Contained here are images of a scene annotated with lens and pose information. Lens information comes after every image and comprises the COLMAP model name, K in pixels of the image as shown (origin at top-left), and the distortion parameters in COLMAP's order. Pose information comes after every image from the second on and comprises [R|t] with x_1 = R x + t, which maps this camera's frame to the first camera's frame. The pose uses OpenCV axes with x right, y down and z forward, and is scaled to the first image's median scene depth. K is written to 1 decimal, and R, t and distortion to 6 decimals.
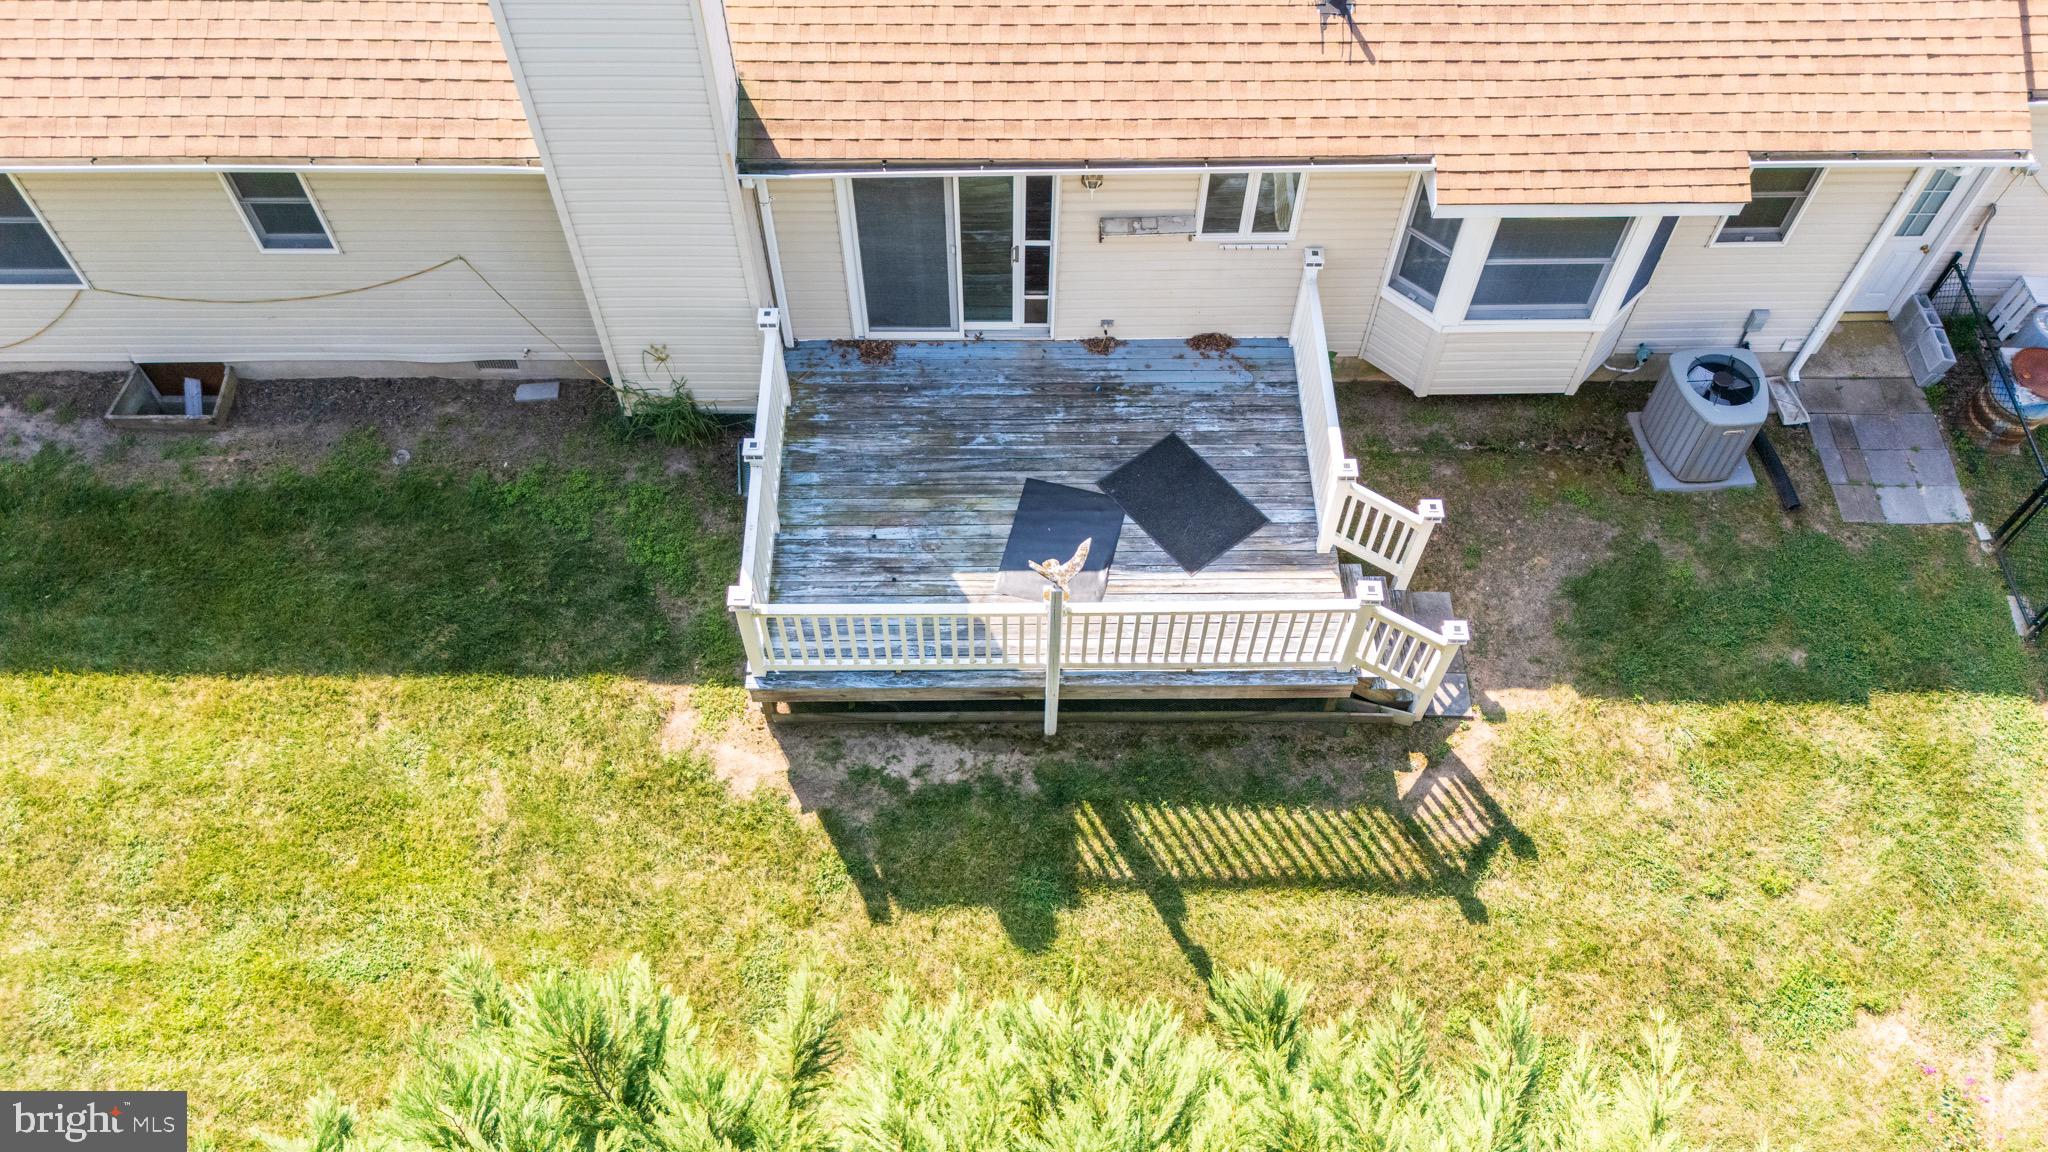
lens RADIAL K [[1513.8, 0, 1021.7], [0, 1513.8, 595.1], [0, 0, 1]] dist [0.066413, -0.073277]
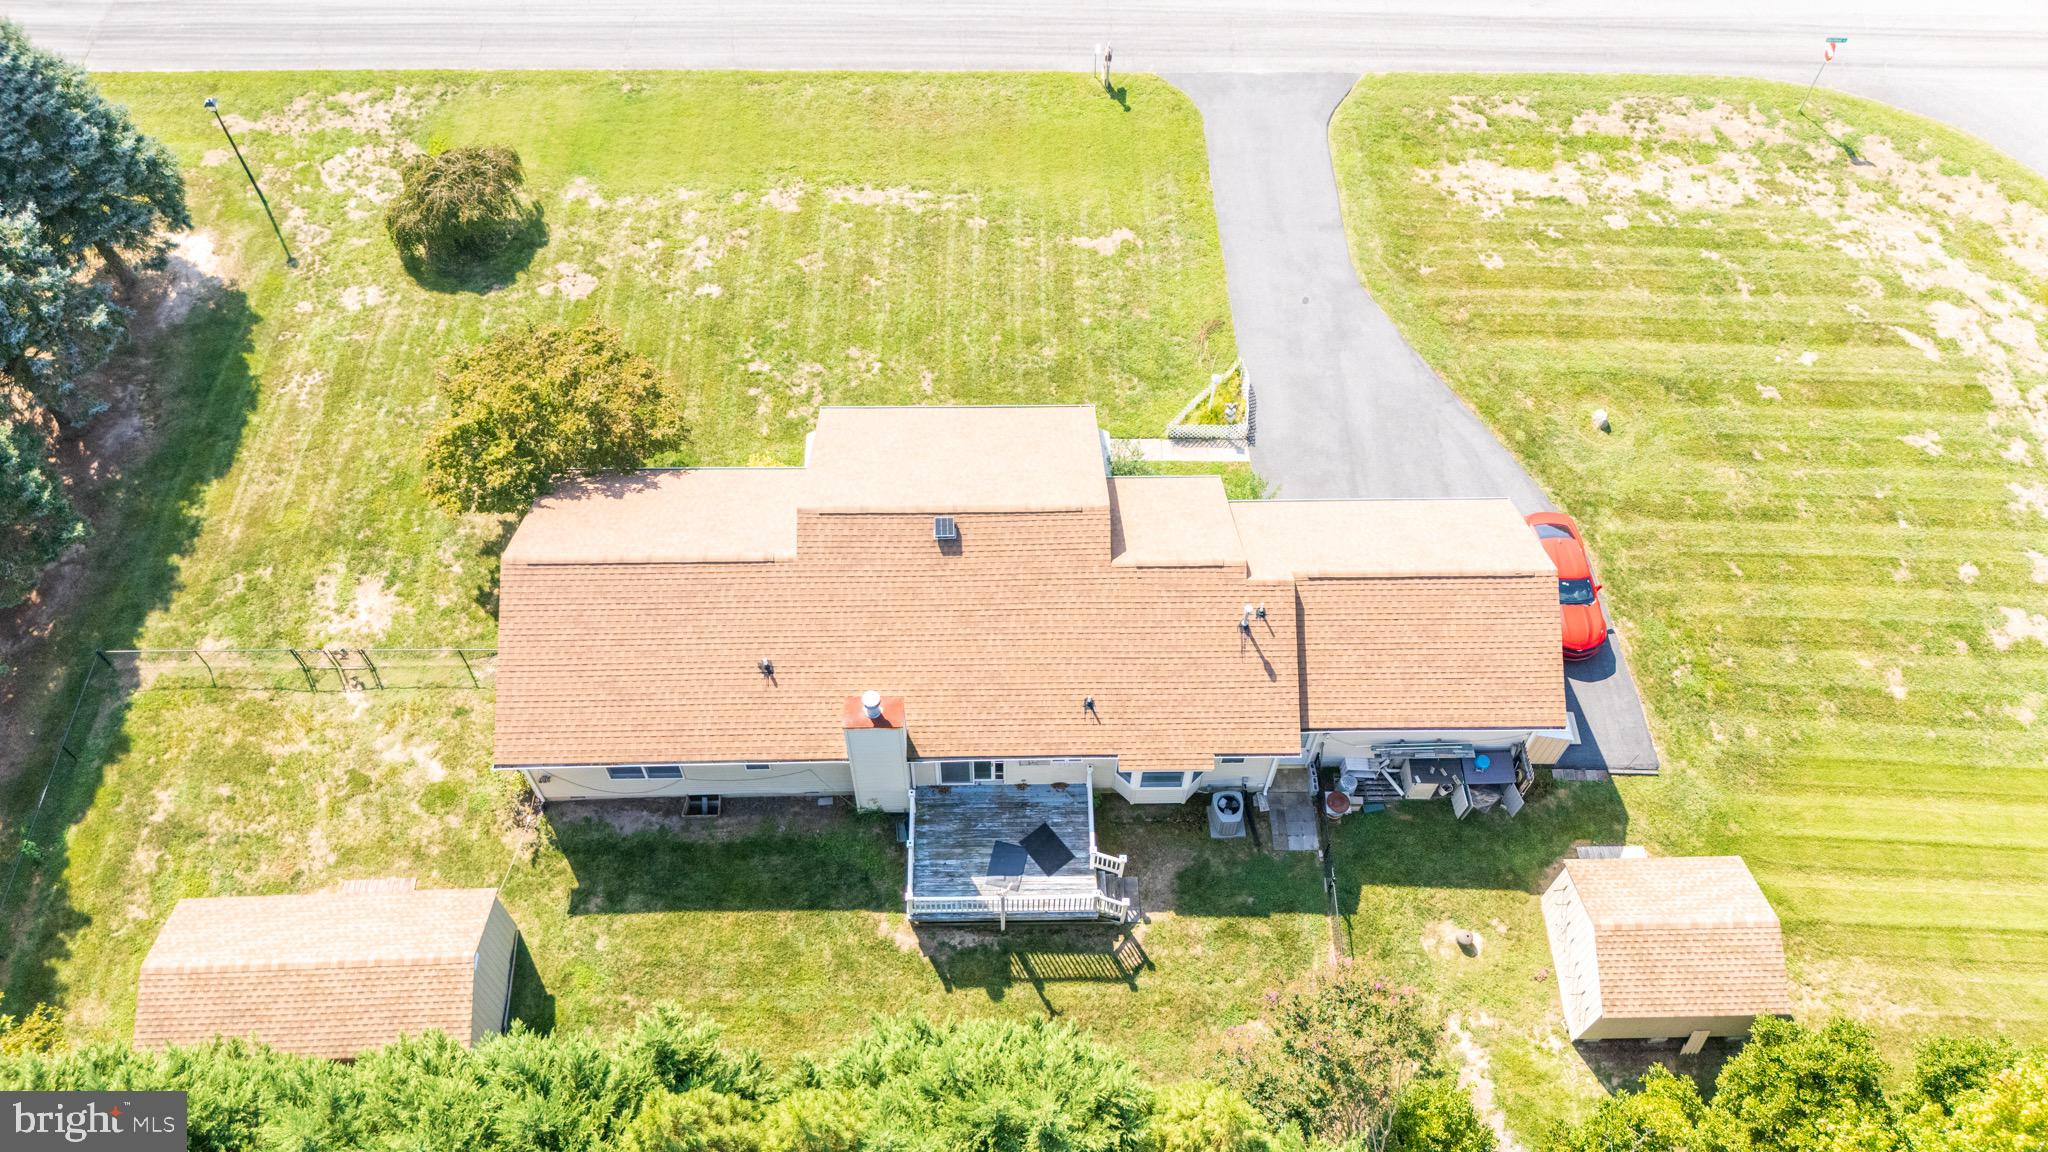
lens RADIAL K [[1513.8, 0, 1029.0], [0, 1513.8, 566.7], [0, 0, 1]] dist [0.066413, -0.073277]
pose [[0.999971, -0.001494, 0.007530, 0.049877], [0.001673, 0.999713, -0.023913, -0.573943], [-0.007492, 0.023925, 0.999686, -2.114935]]
